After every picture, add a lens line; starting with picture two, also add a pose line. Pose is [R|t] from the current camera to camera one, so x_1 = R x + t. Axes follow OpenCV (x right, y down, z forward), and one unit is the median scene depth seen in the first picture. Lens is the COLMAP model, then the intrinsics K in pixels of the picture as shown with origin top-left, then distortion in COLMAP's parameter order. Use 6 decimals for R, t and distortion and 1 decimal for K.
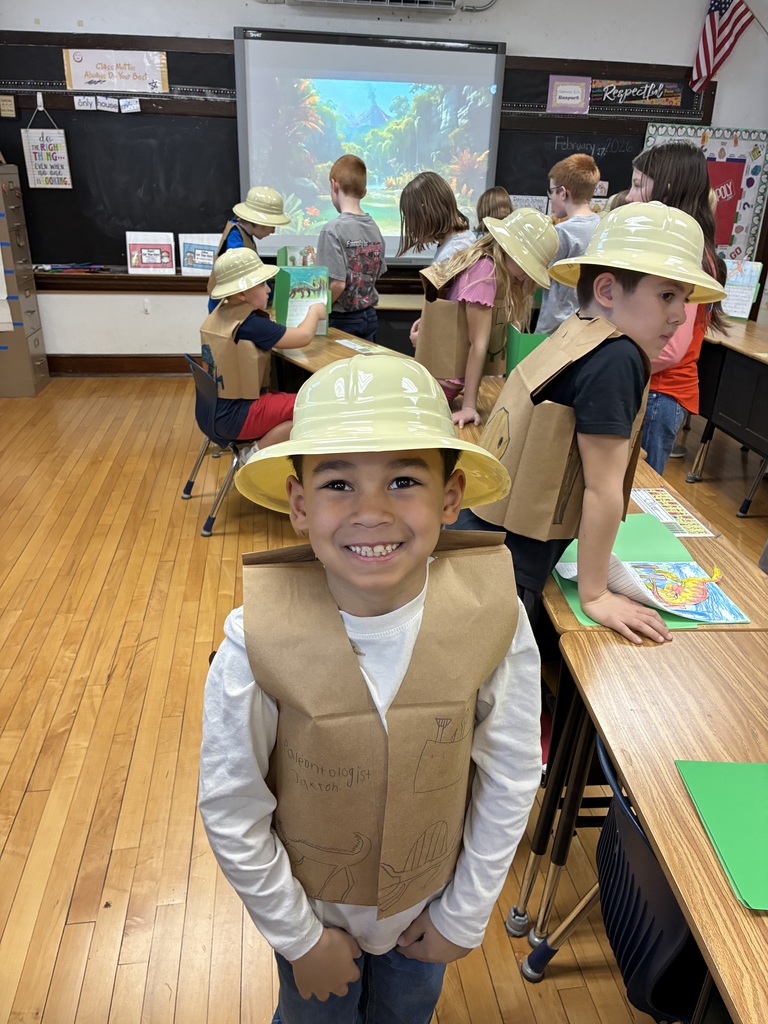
lens RADIAL K [[779.0, 0, 389.3], [0, 779.0, 518.2], [0, 0, 1]] dist [0.075186, -0.105943]
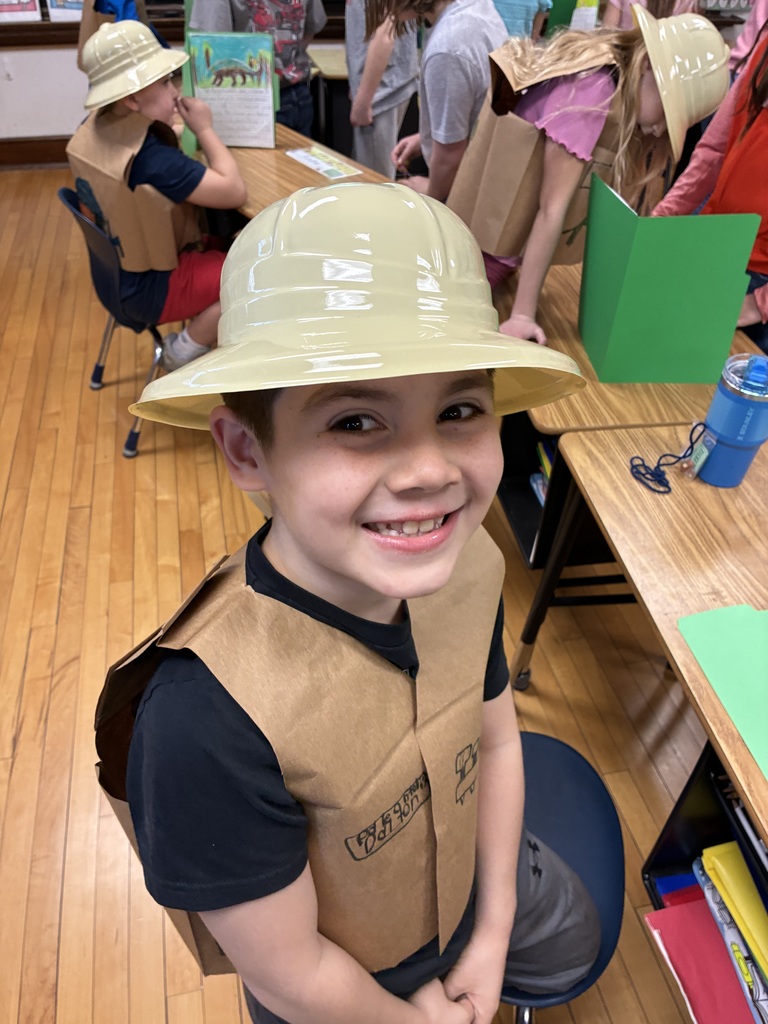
lens RADIAL K [[779.0, 0, 361.1], [0, 779.0, 521.6], [0, 0, 1]] dist [0.075186, -0.105943]
pose [[0.998590, -0.050220, 0.017202, -0.038353], [0.041722, 0.942855, 0.330581, -0.158762], [-0.032821, -0.329398, 0.943621, 0.301756]]
